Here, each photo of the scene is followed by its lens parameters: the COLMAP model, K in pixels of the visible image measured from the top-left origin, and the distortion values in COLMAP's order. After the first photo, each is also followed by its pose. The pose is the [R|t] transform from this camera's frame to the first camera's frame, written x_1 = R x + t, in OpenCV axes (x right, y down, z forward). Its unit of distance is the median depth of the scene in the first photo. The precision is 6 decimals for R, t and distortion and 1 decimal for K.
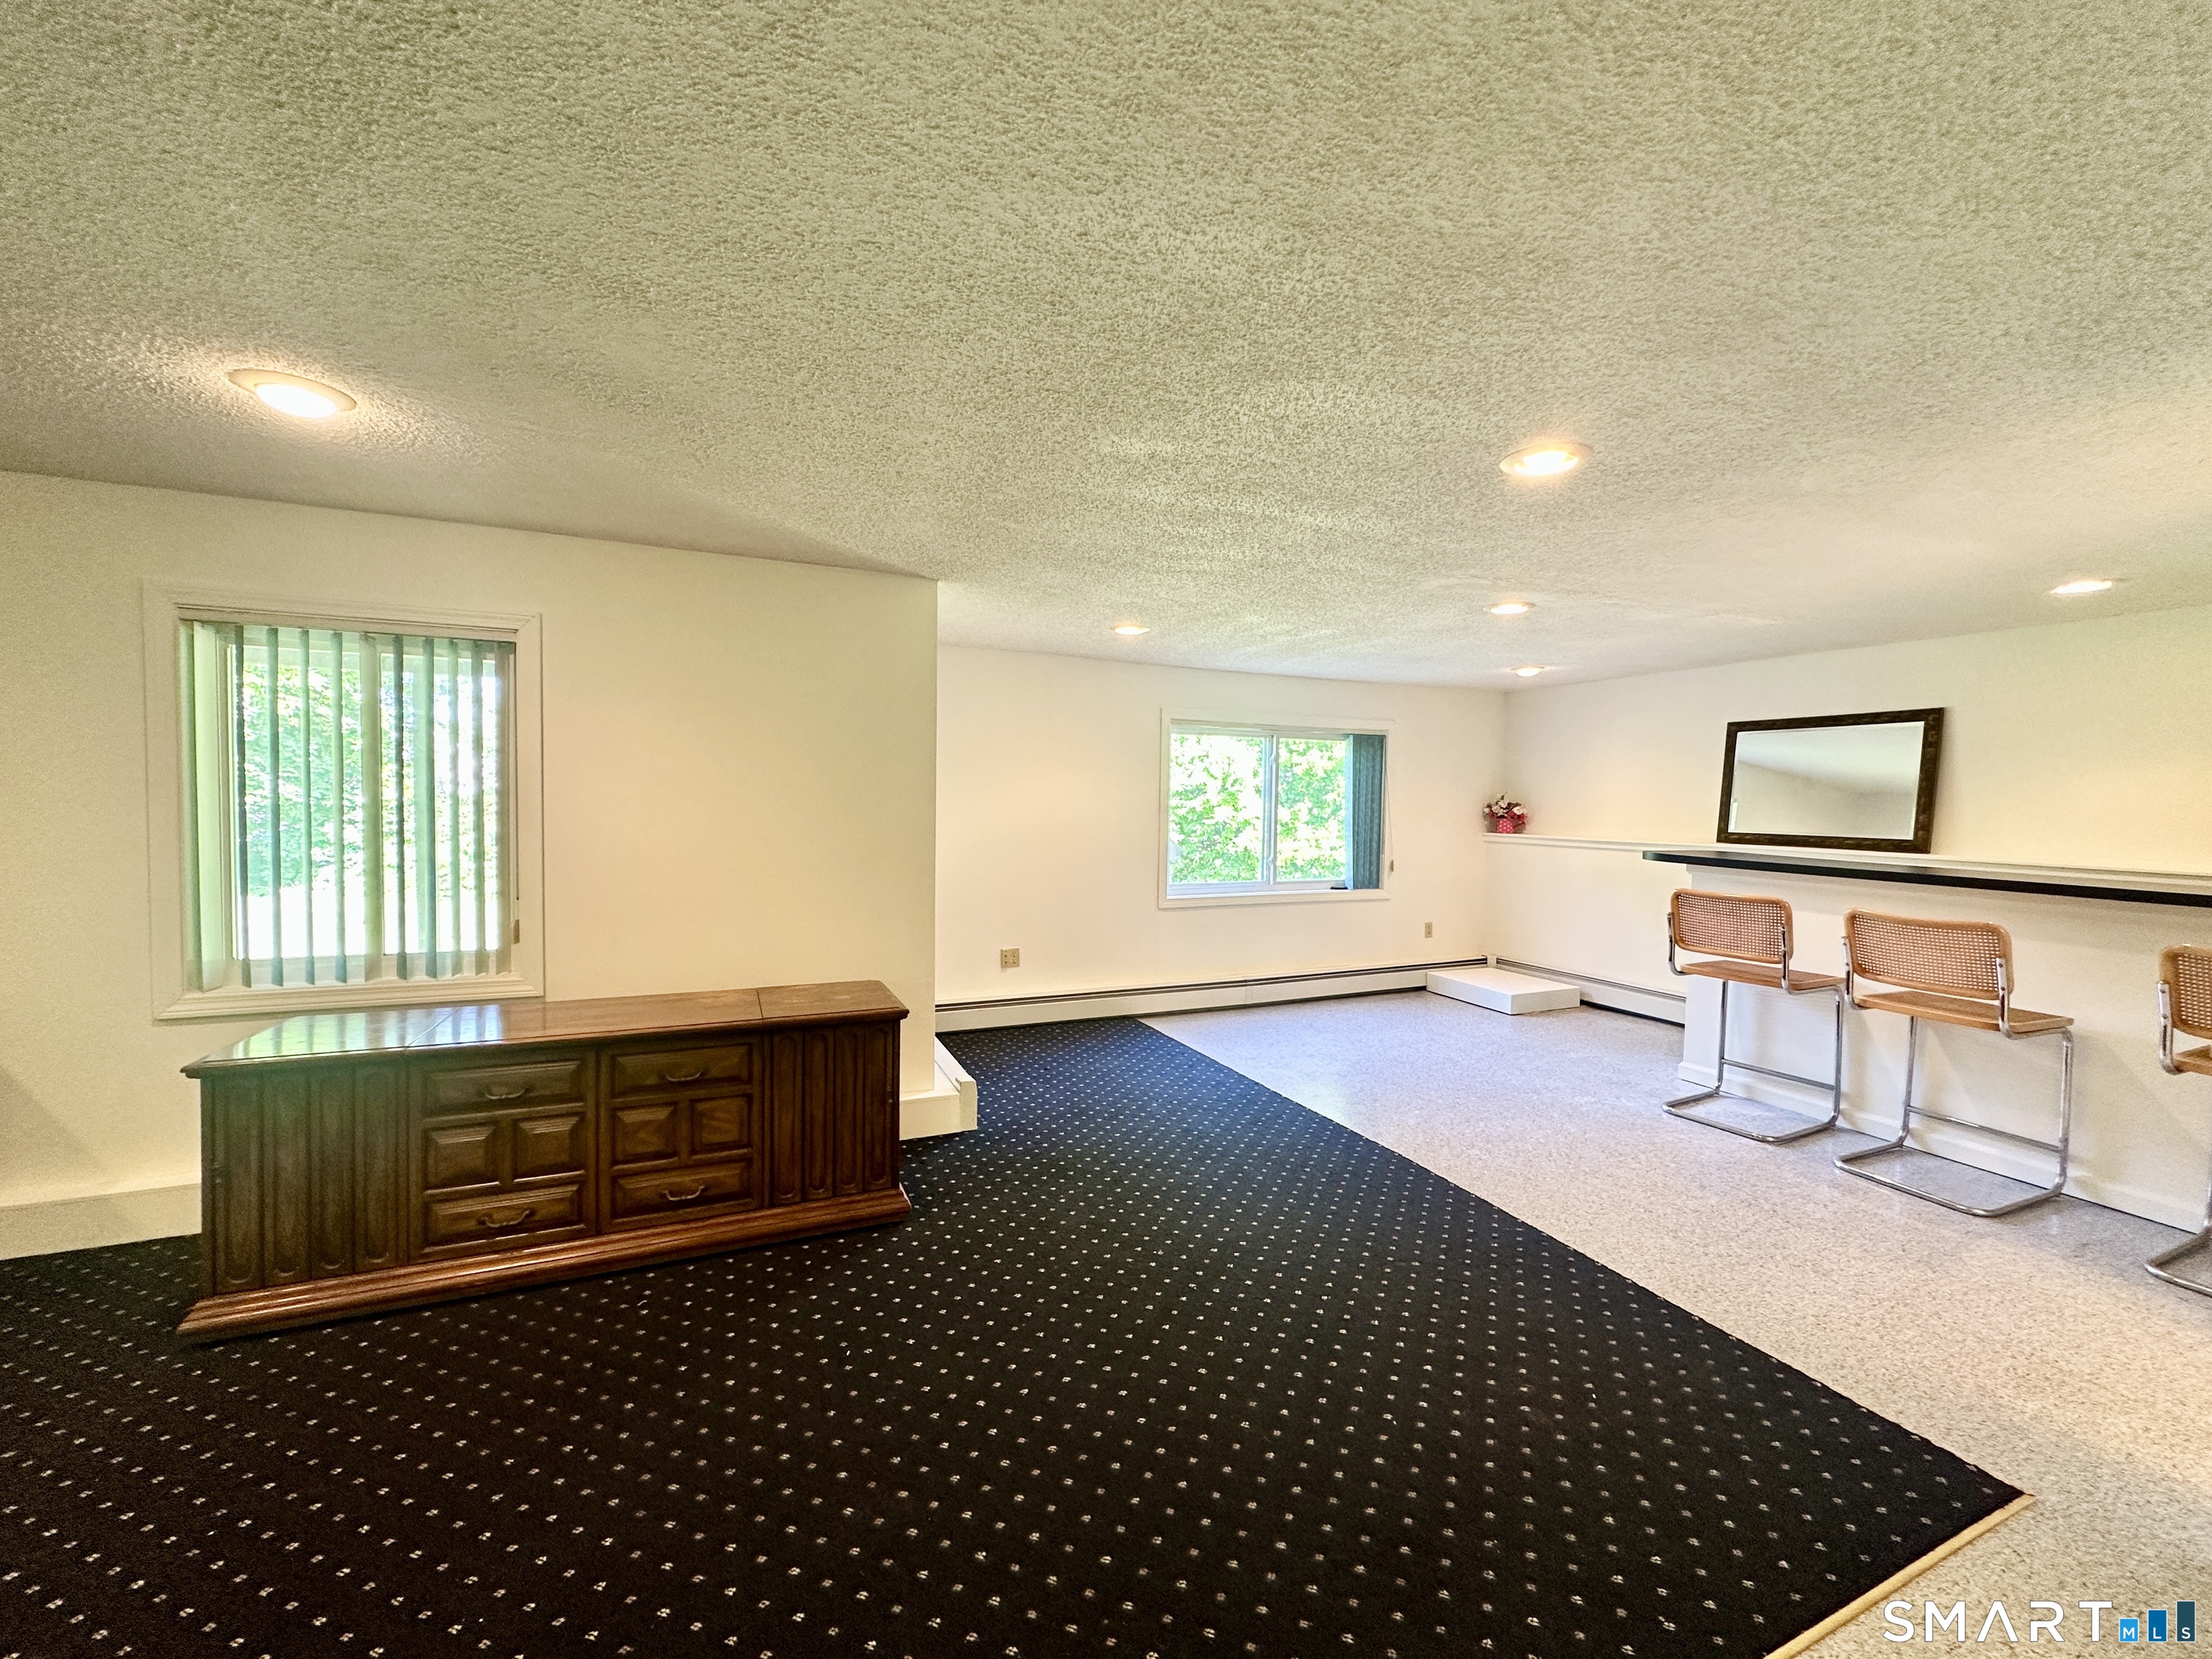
lens RADIAL K [[881.1, 0, 1097.9], [0, 881.1, 837.7], [0, 0, 1]] dist [-0.002773, 0.000911]
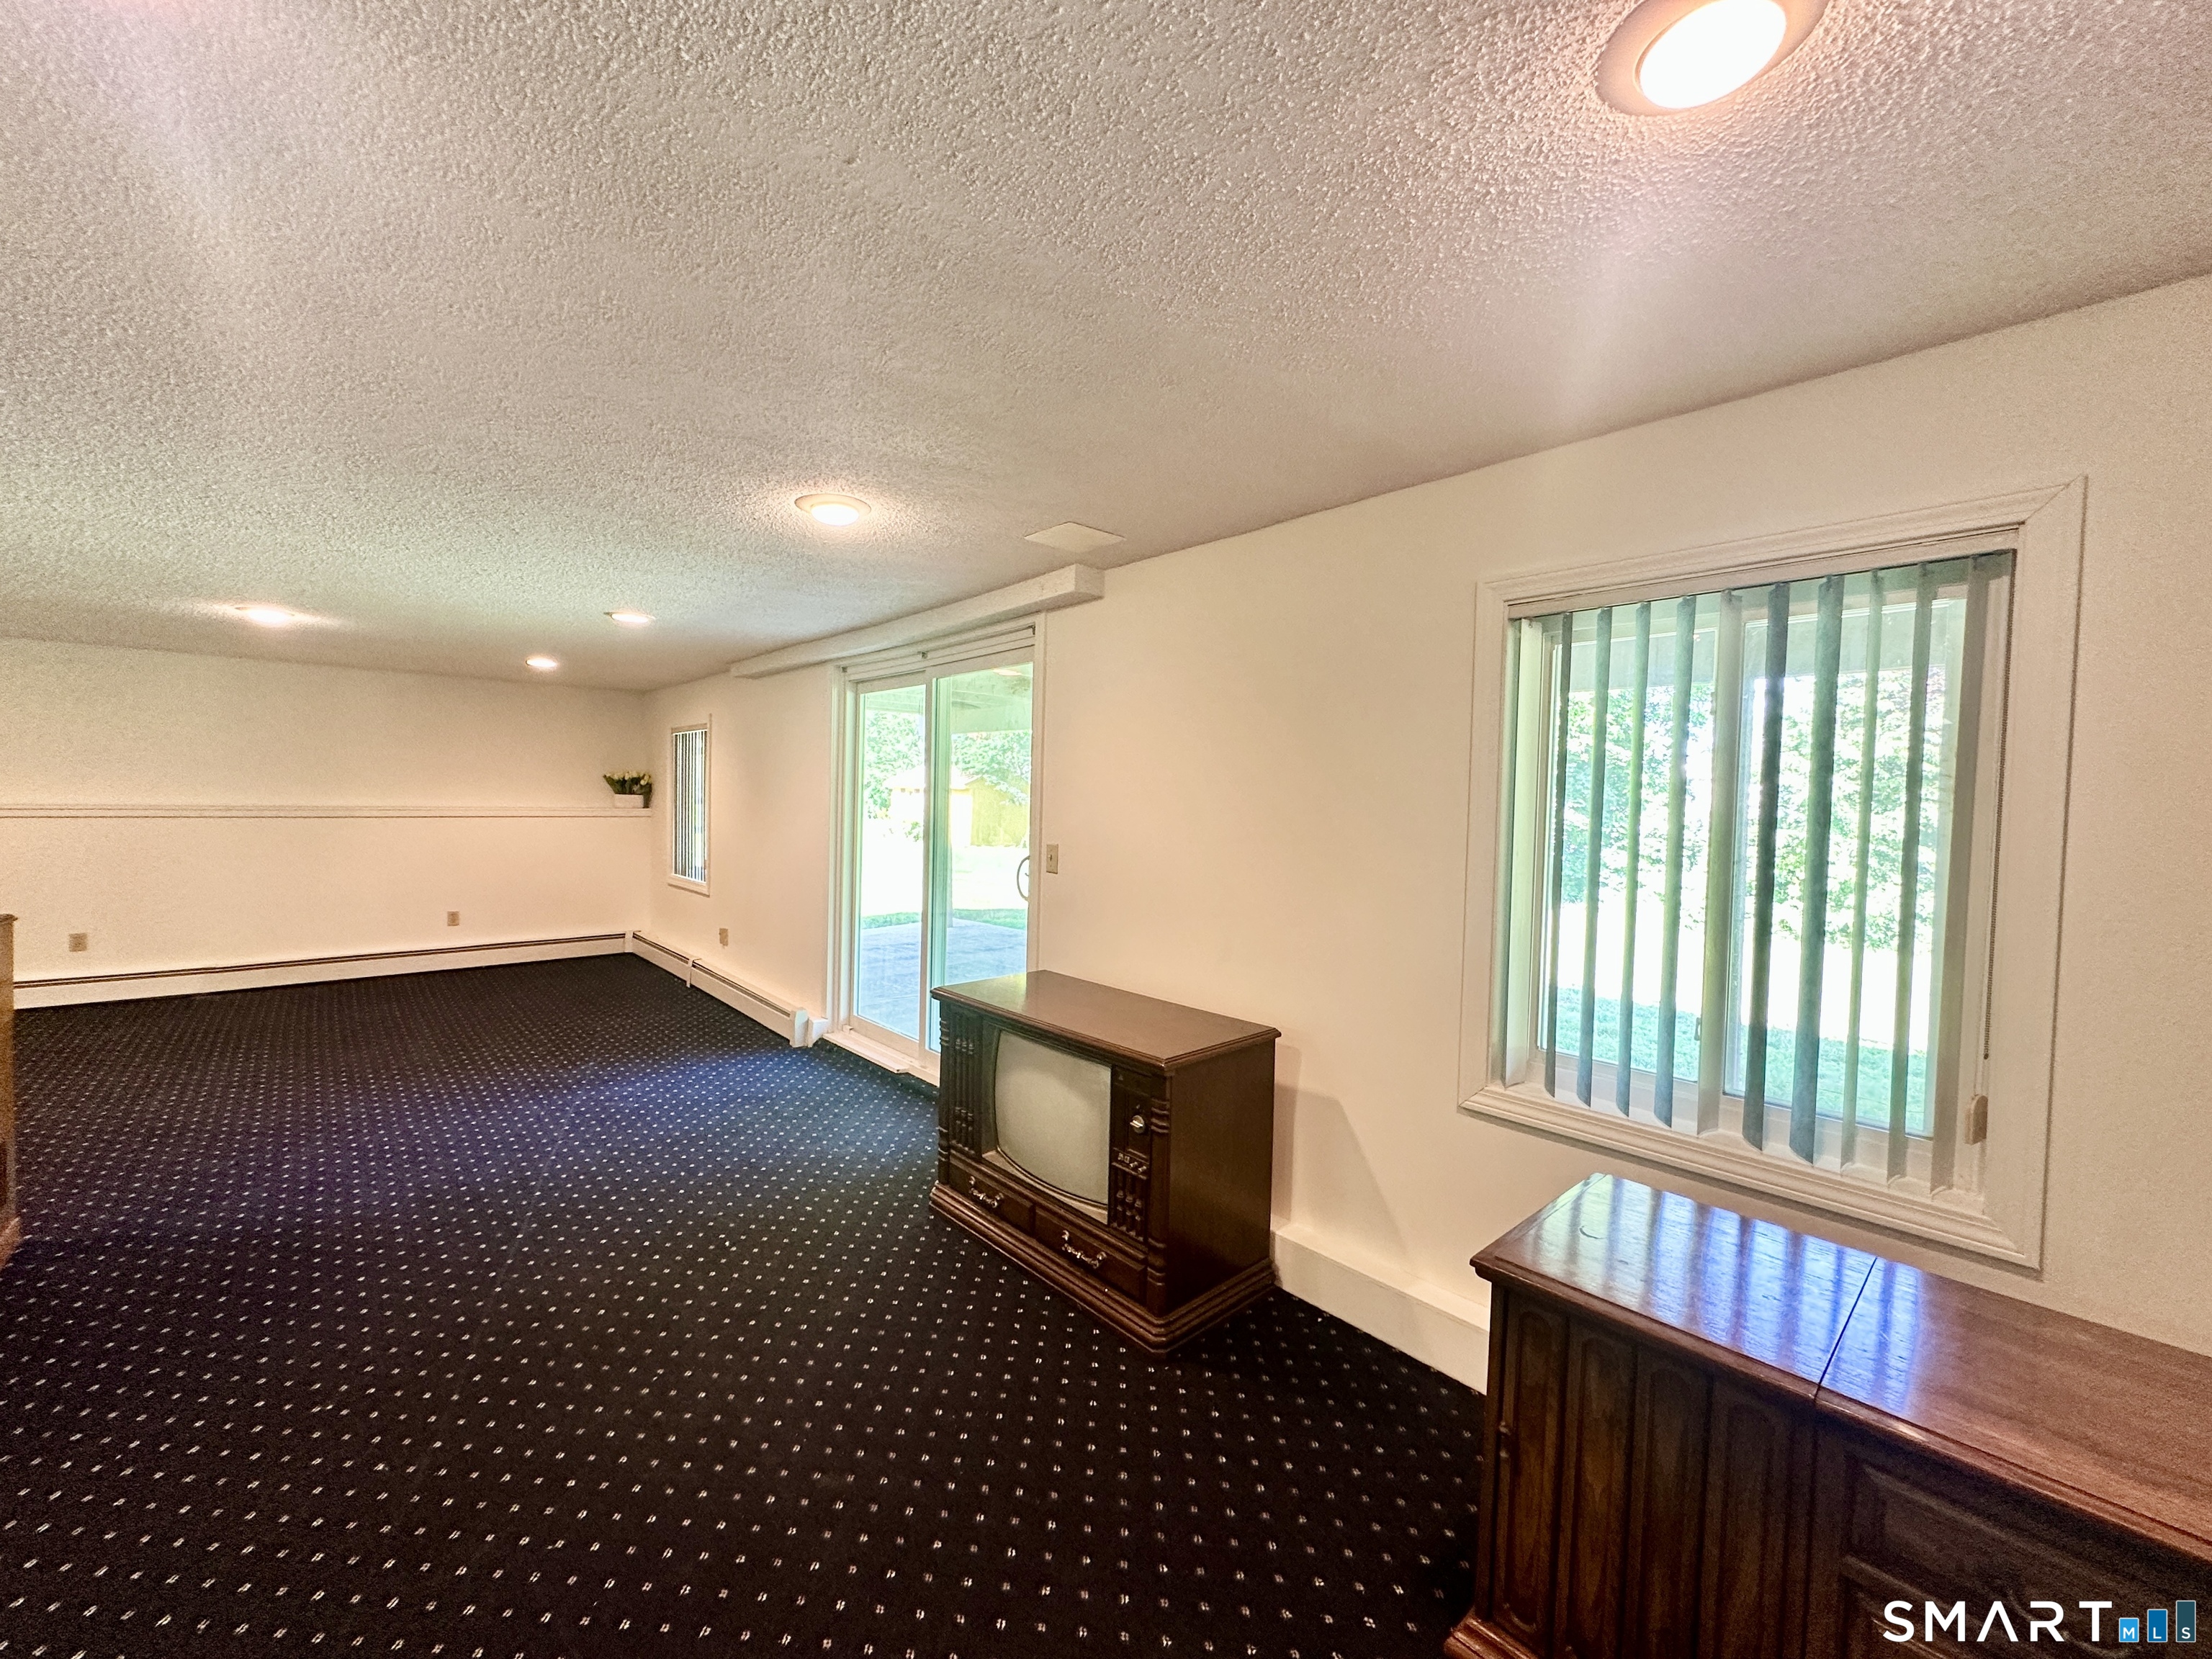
lens RADIAL K [[881.1, 0, 1100.3], [0, 881.1, 828.4], [0, 0, 1]] dist [-0.002773, 0.000911]
pose [[0.324922, 0.021513, -0.945496, -0.380706], [-0.051361, 0.998667, 0.005072, -0.040500], [0.944345, 0.046914, 0.325594, 0.375541]]
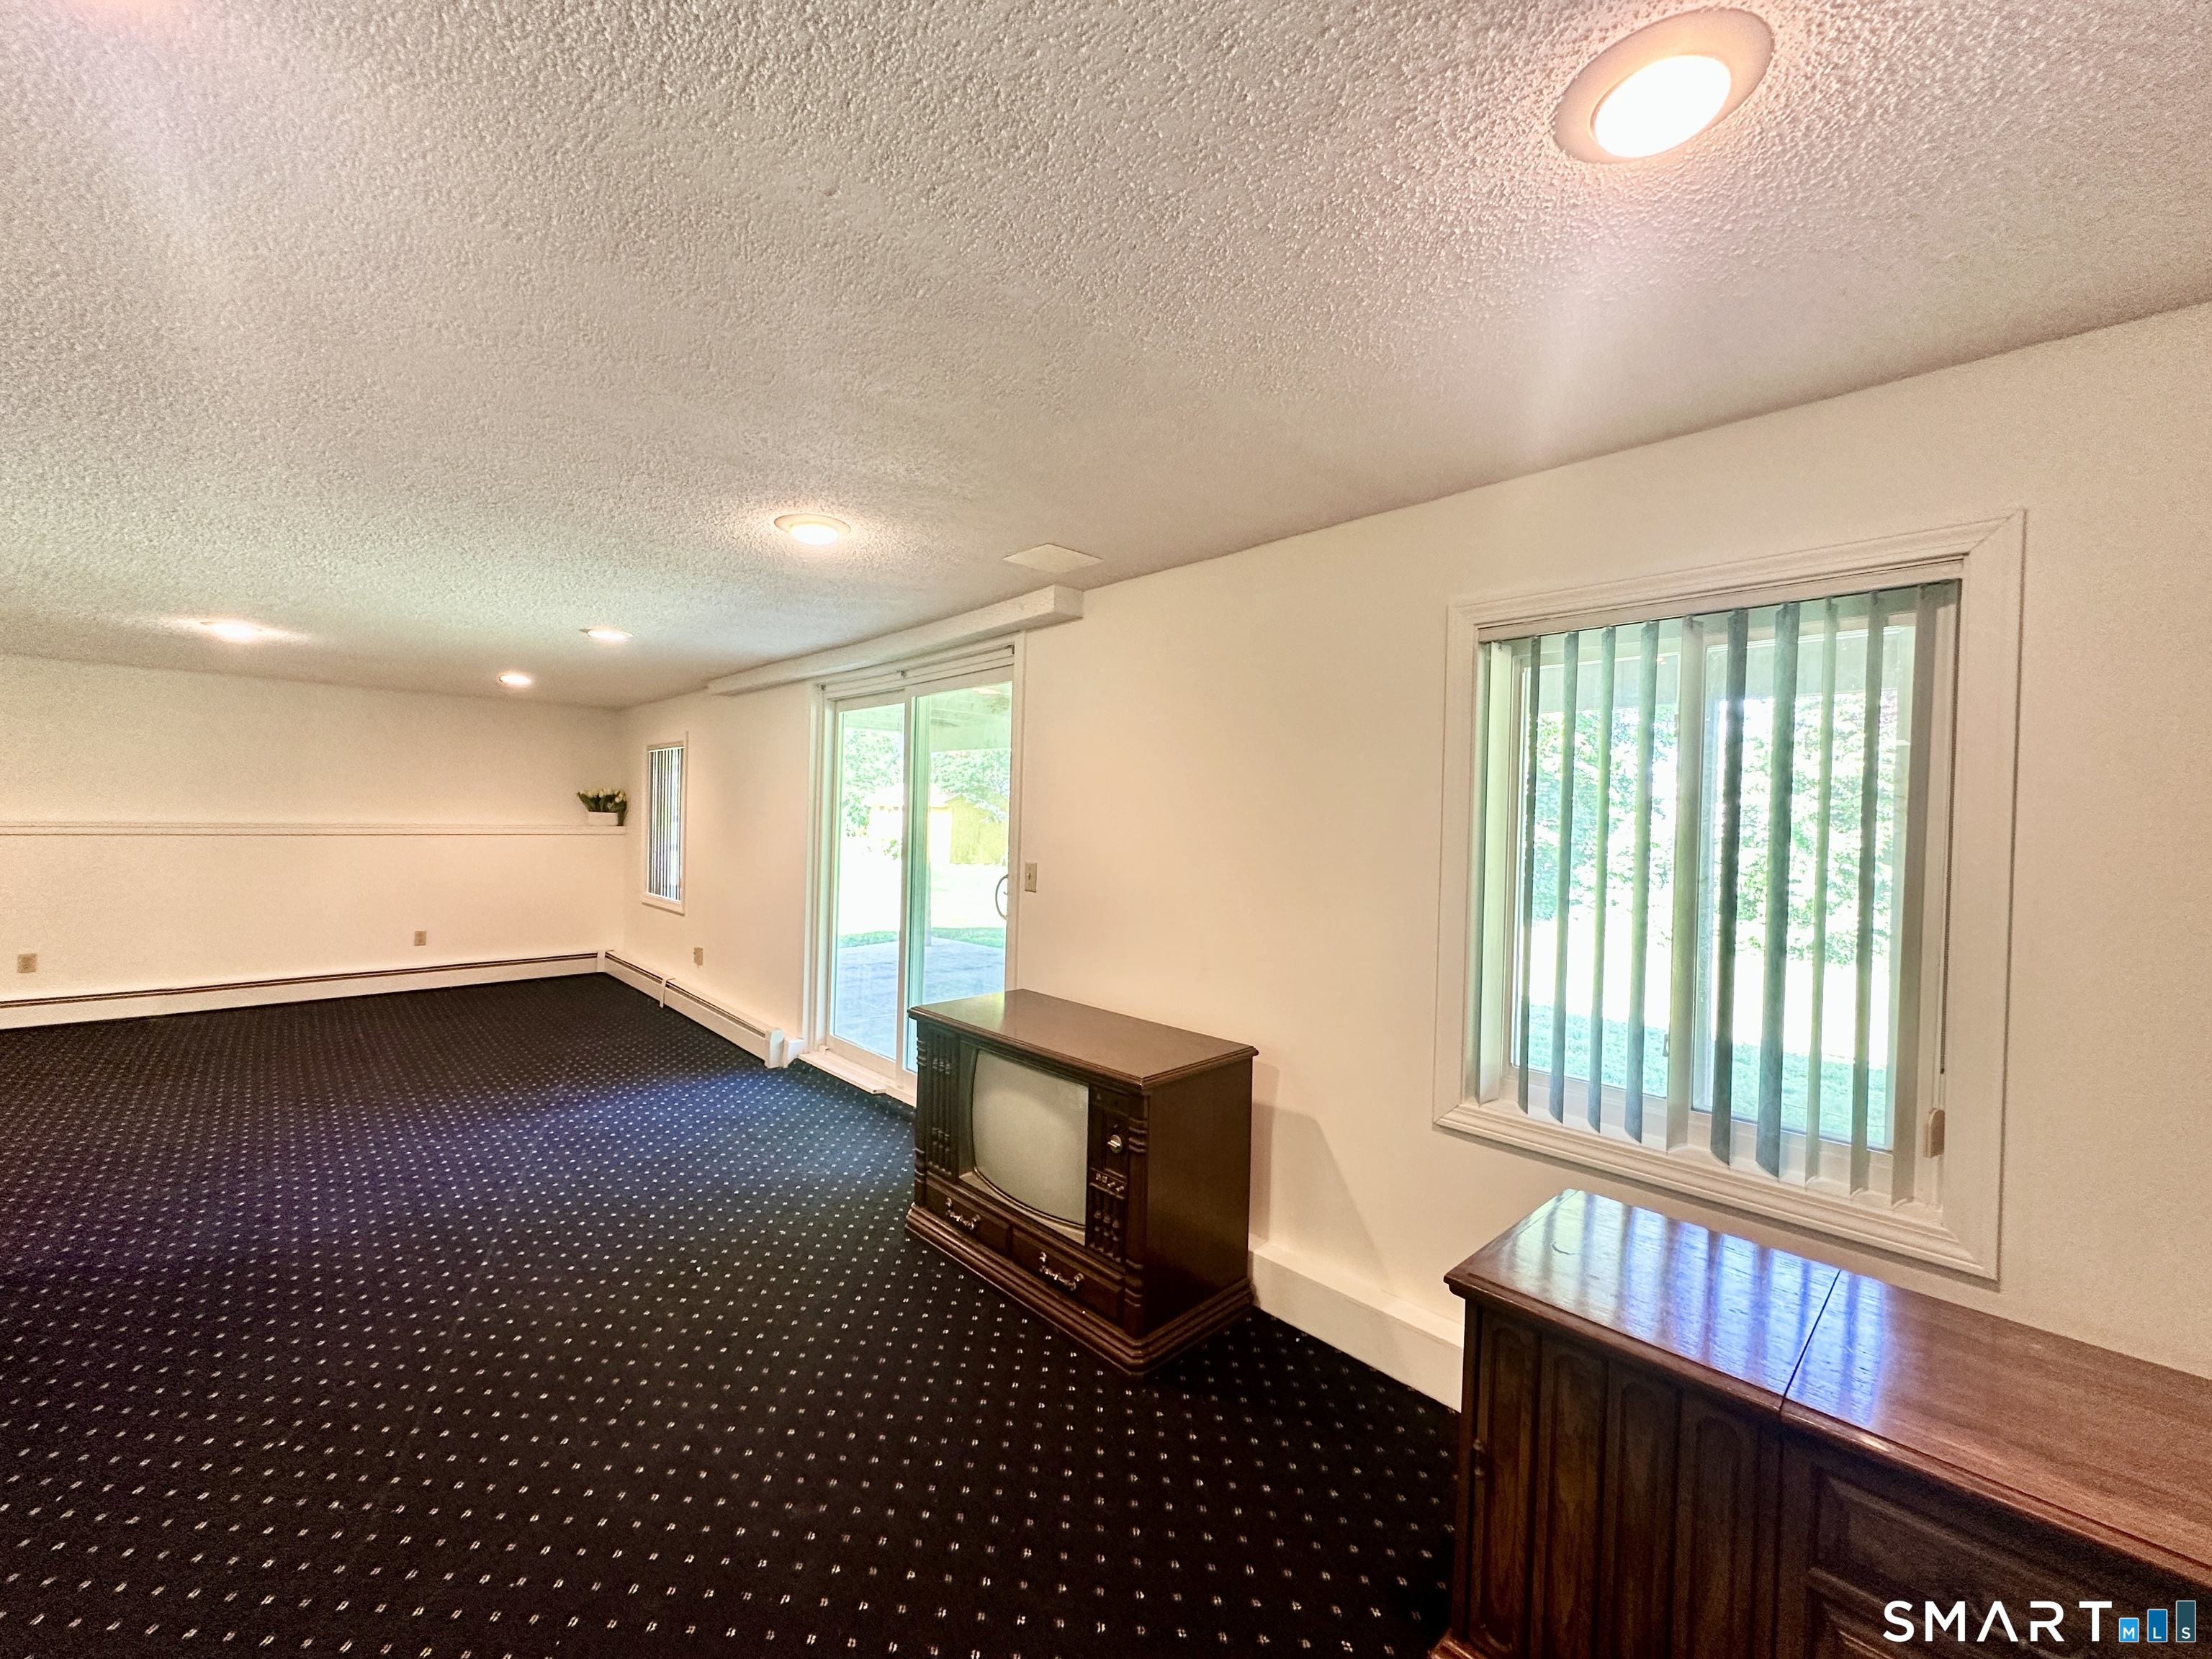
lens RADIAL K [[881.1, 0, 1100.7], [0, 881.1, 828.1], [0, 0, 1]] dist [-0.002773, 0.000911]
pose [[0.346908, 0.002175, -0.937897, -0.376565], [-0.052124, 0.998497, -0.016964, -0.041361], [0.936450, 0.054772, 0.346500, 0.375895]]
